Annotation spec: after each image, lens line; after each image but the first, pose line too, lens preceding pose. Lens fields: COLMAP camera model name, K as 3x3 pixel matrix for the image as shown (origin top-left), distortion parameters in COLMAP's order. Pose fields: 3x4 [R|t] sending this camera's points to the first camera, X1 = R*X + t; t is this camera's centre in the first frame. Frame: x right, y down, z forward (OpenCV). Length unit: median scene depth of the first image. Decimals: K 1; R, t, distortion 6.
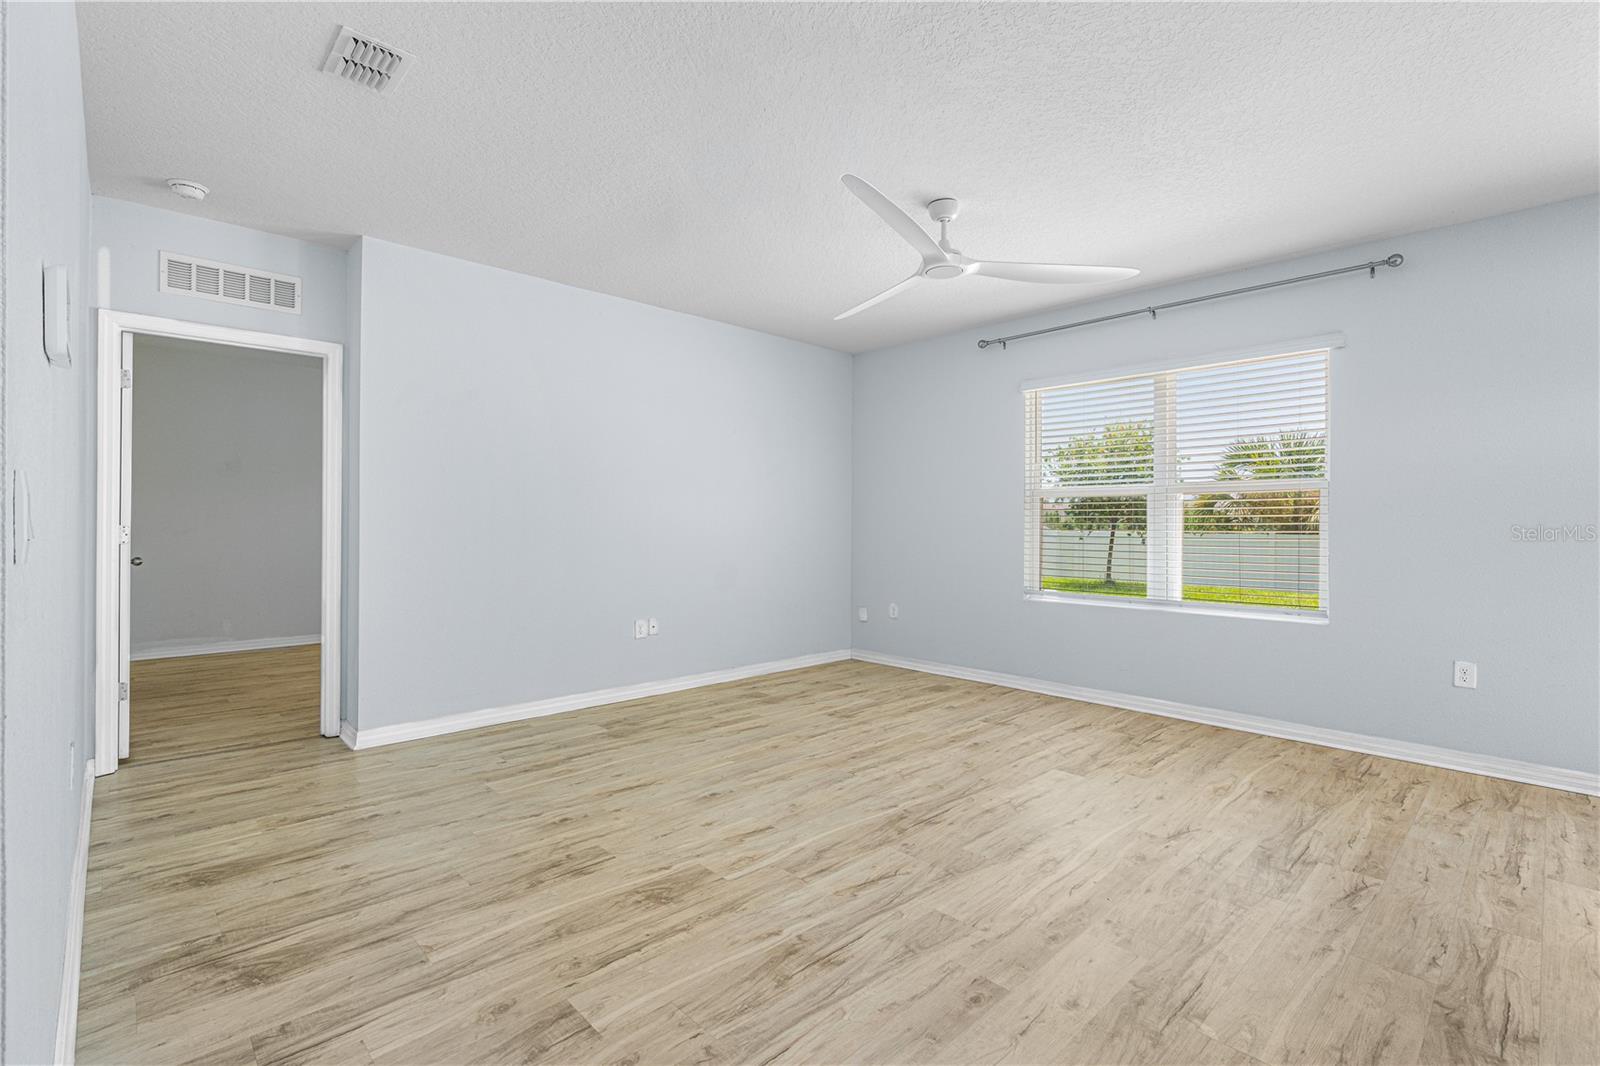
lens RADIAL K [[732.3, 0, 807.5], [0, 732.3, 537.2], [0, 0, 1]] dist [-0.005442, 0.000628]
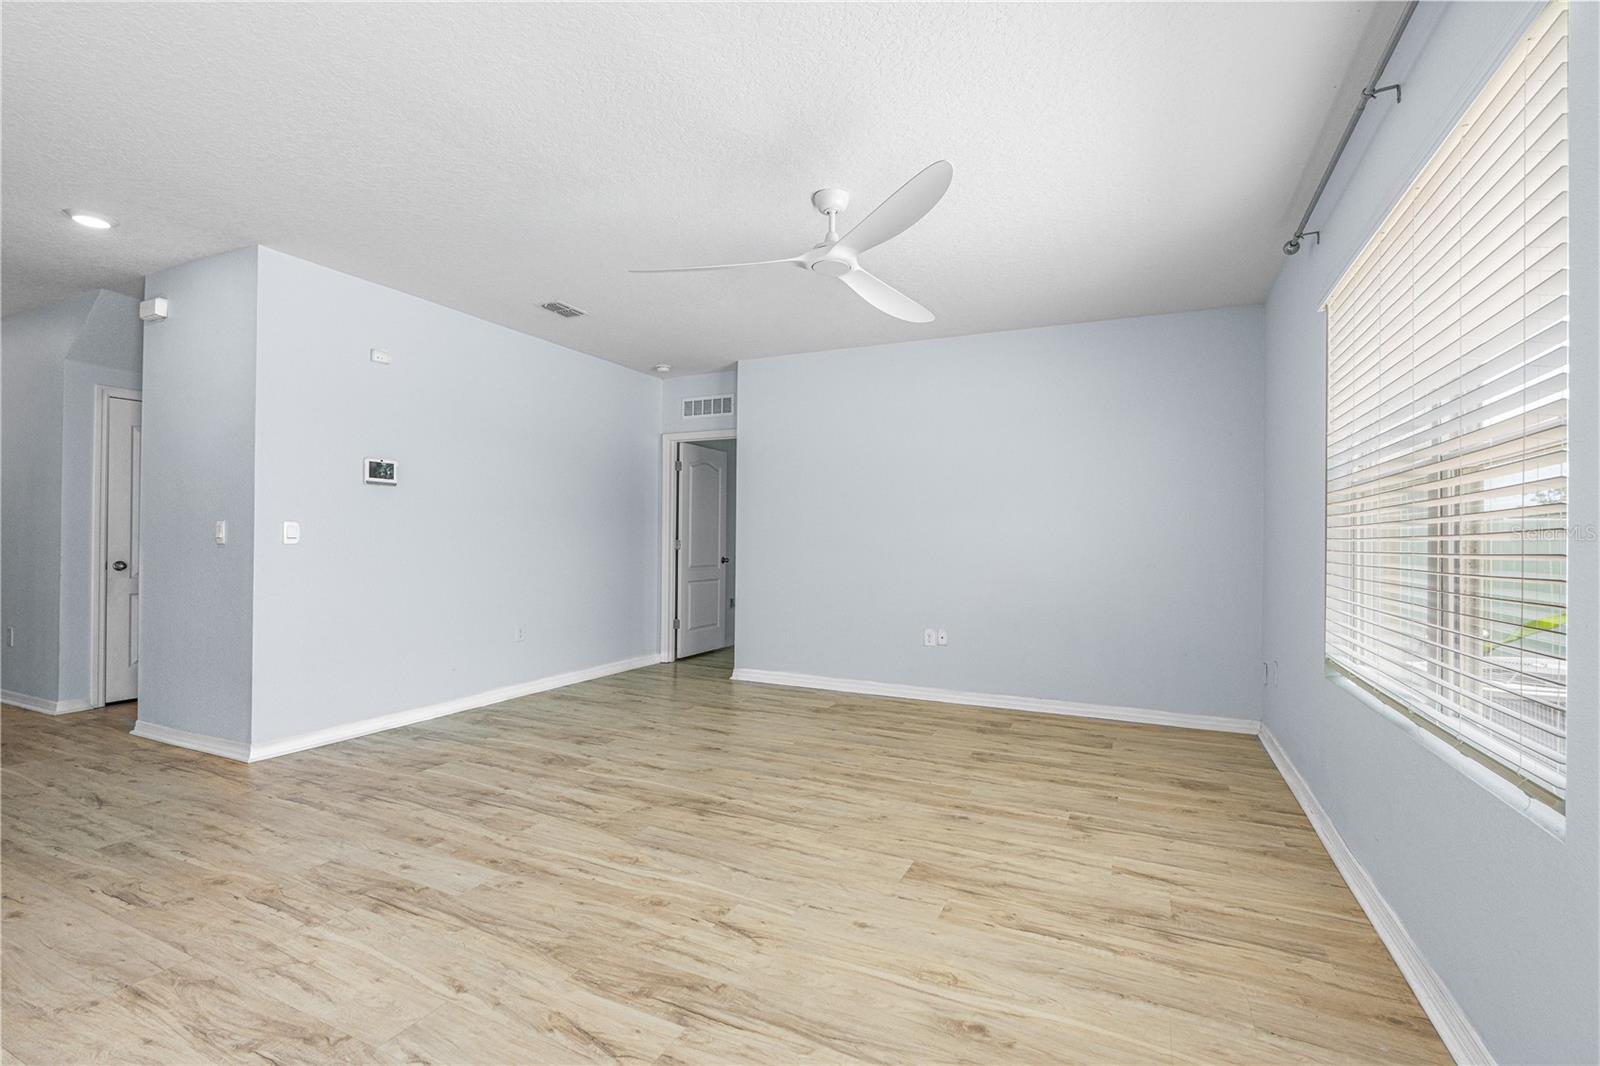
lens RADIAL K [[732.3, 0, 807.5], [0, 732.3, 537.2], [0, 0, 1]] dist [-0.005442, 0.000628]
pose [[0.338330, -0.006416, -0.941006, 1.123355], [-0.025526, 0.999546, -0.015993, -0.000437], [0.940681, 0.029431, 0.338012, 0.704262]]
